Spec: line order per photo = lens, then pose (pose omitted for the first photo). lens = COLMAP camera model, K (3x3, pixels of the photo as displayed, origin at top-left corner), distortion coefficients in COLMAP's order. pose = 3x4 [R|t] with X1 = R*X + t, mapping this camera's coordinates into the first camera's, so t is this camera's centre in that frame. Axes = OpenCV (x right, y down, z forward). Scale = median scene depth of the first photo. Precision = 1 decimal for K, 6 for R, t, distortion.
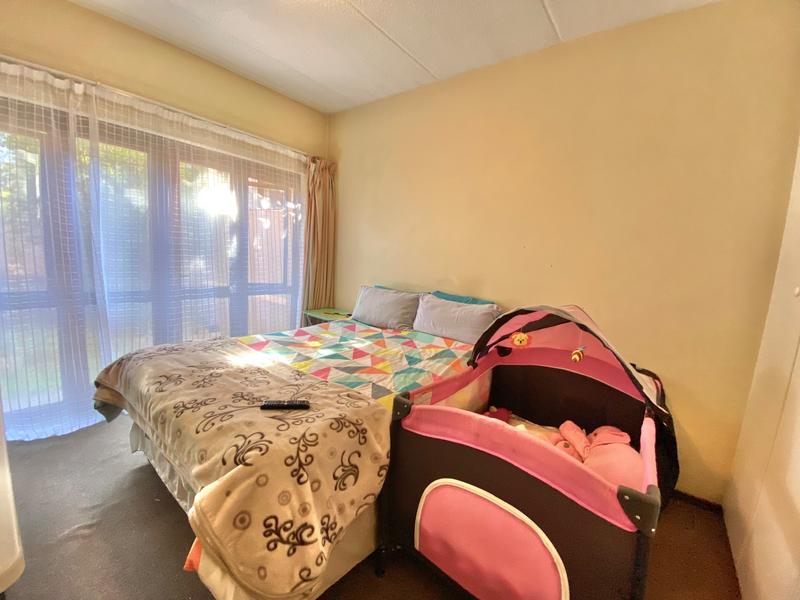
lens RADIAL K [[323.1, 0, 395.5], [0, 323.1, 300.0], [0, 0, 1]] dist [0.026763, -0.022091]
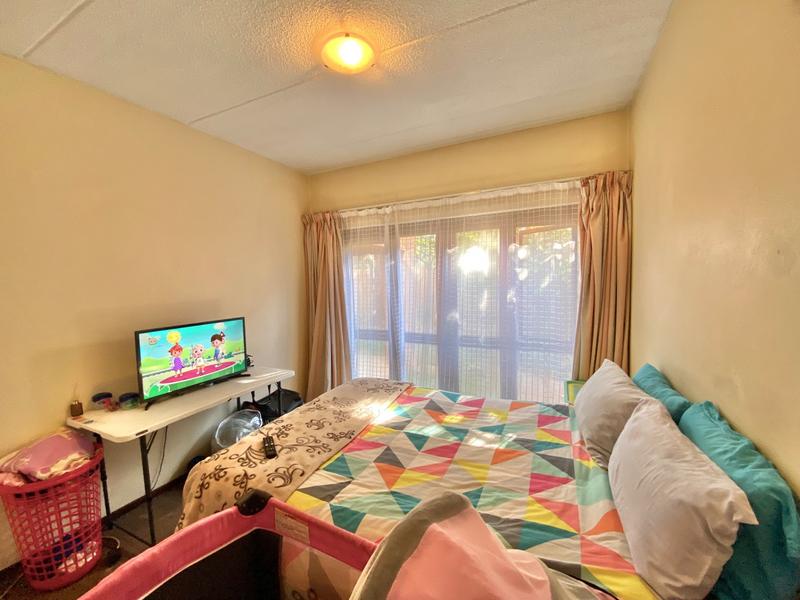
lens RADIAL K [[323.1, 0, 395.5], [0, 323.1, 300.0], [0, 0, 1]] dist [0.026763, -0.022091]
pose [[0.226230, -0.006677, -0.974051, 0.528796], [-0.095776, 0.994978, -0.029066, -0.132268], [0.969354, 0.099866, 0.224454, 0.597808]]
